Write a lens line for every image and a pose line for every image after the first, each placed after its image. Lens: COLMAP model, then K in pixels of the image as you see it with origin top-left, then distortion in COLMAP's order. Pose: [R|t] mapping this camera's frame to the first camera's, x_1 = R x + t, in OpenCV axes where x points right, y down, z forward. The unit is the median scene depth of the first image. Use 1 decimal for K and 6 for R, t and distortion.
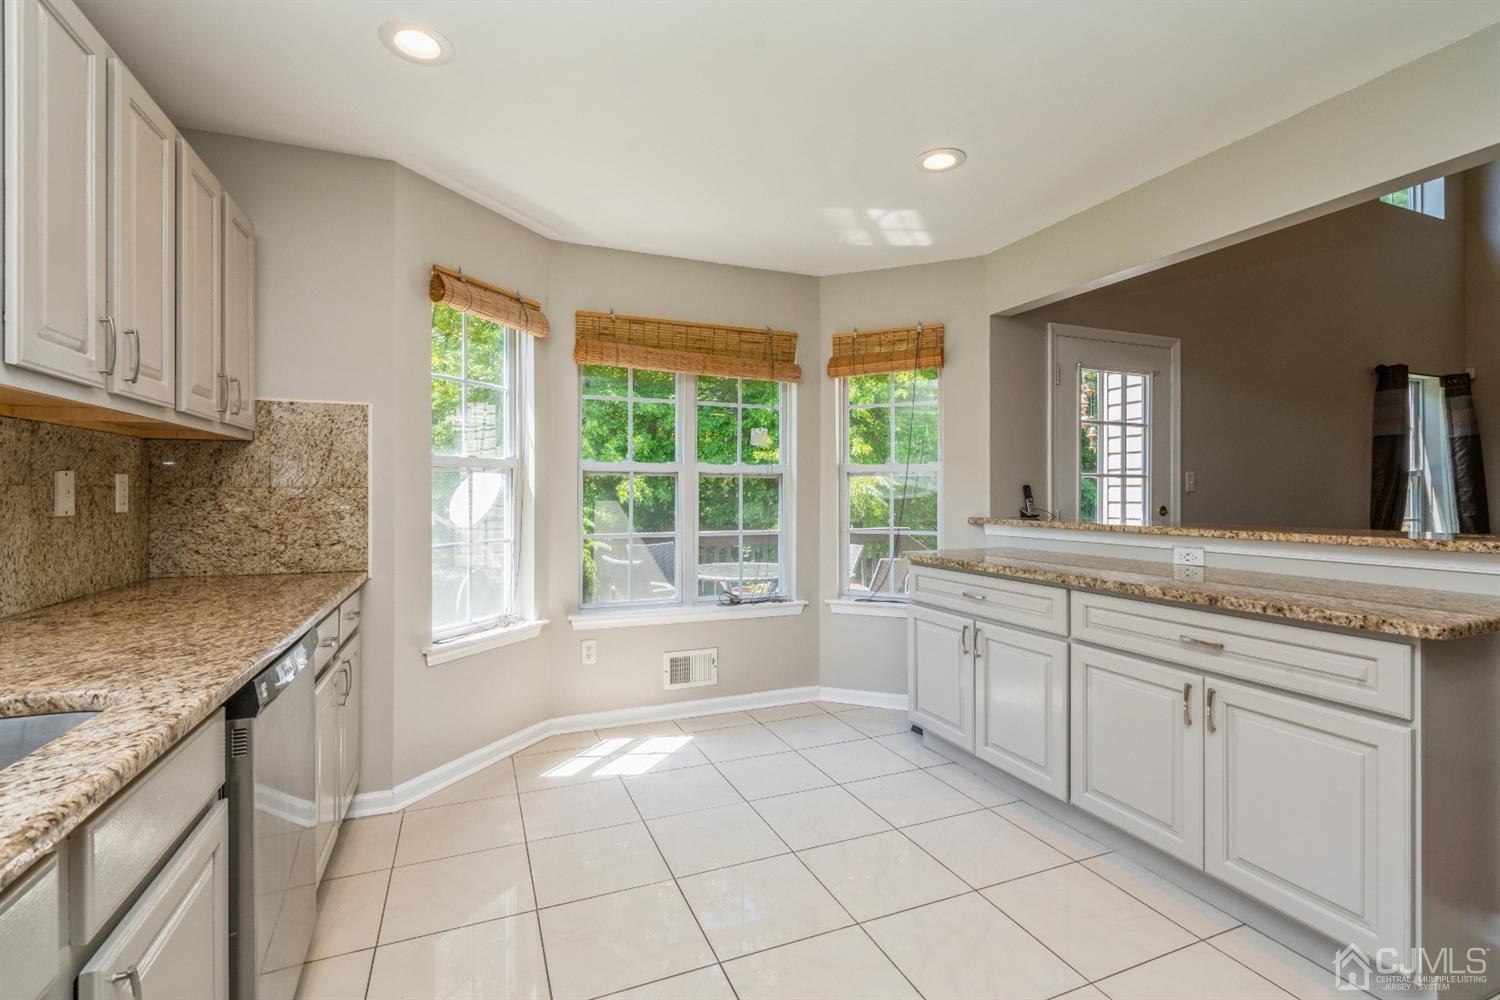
lens RADIAL K [[679.1, 0, 751.0], [0, 679.1, 496.5], [0, 0, 1]] dist [-0.004682, -0.000961]
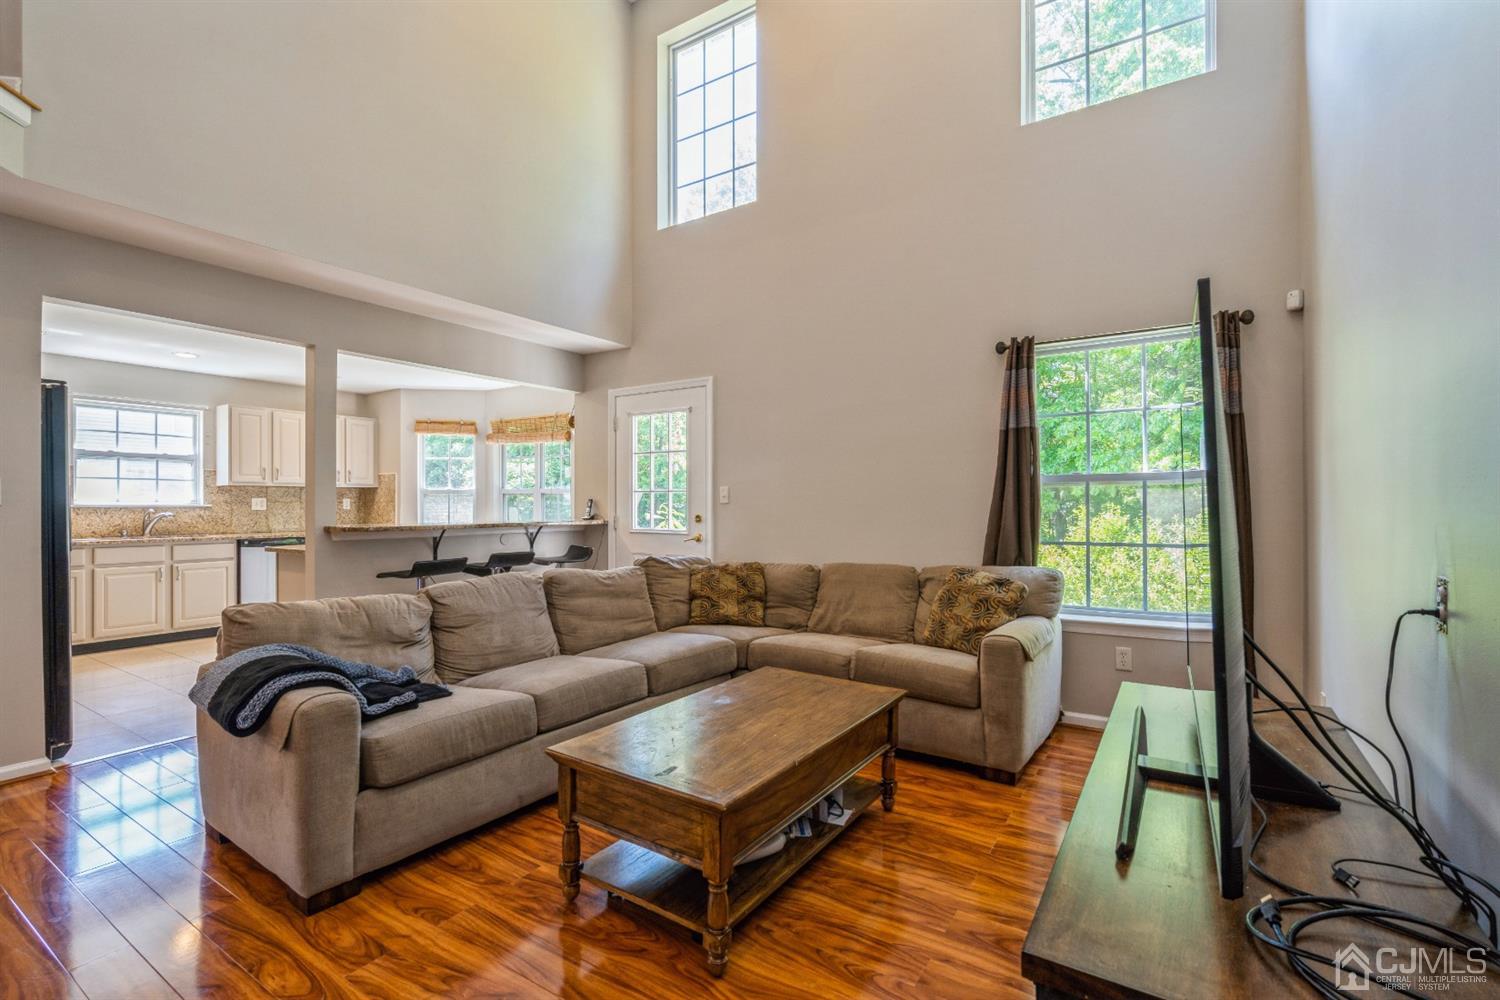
lens RADIAL K [[679.1, 0, 756.7], [0, 679.1, 503.2], [0, 0, 1]] dist [-0.004682, -0.000961]
pose [[0.570242, 0.000034, -0.821477, 2.719838], [-0.002854, 0.999994, -0.001940, -0.006645], [0.821472, 0.003450, 0.570239, 0.605213]]
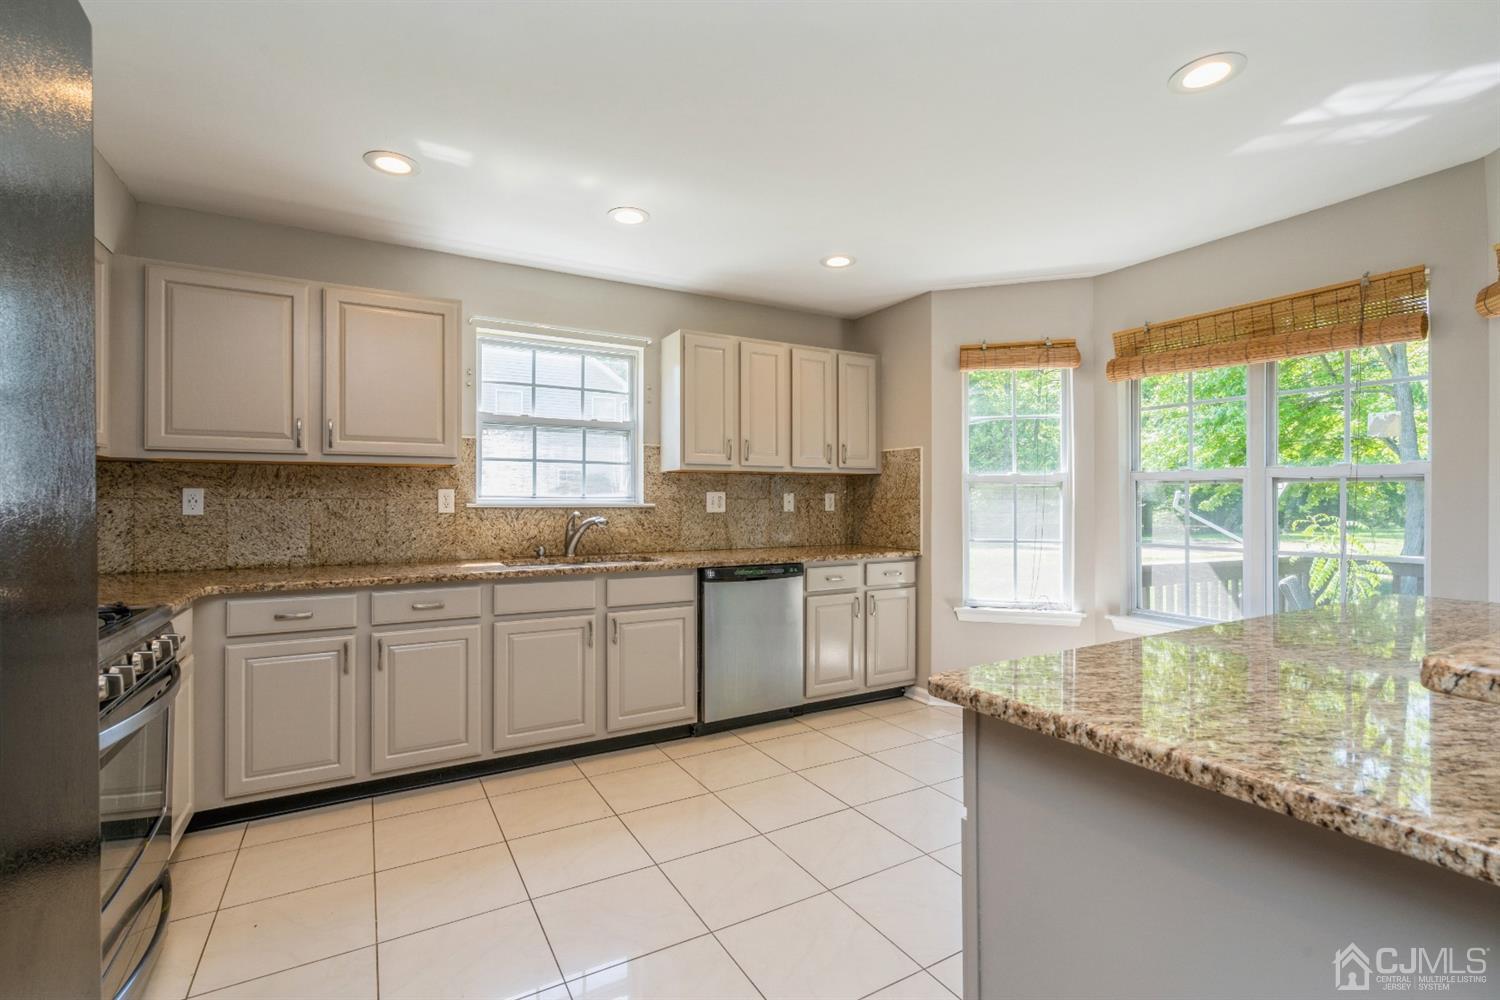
lens RADIAL K [[679.1, 0, 751.7], [0, 679.1, 494.3], [0, 0, 1]] dist [-0.004682, -0.000961]
pose [[0.132253, -0.008388, -0.991181, 0.978717], [-0.003511, 0.999954, -0.008931, -0.008107], [0.991210, 0.004661, 0.132217, 0.383772]]
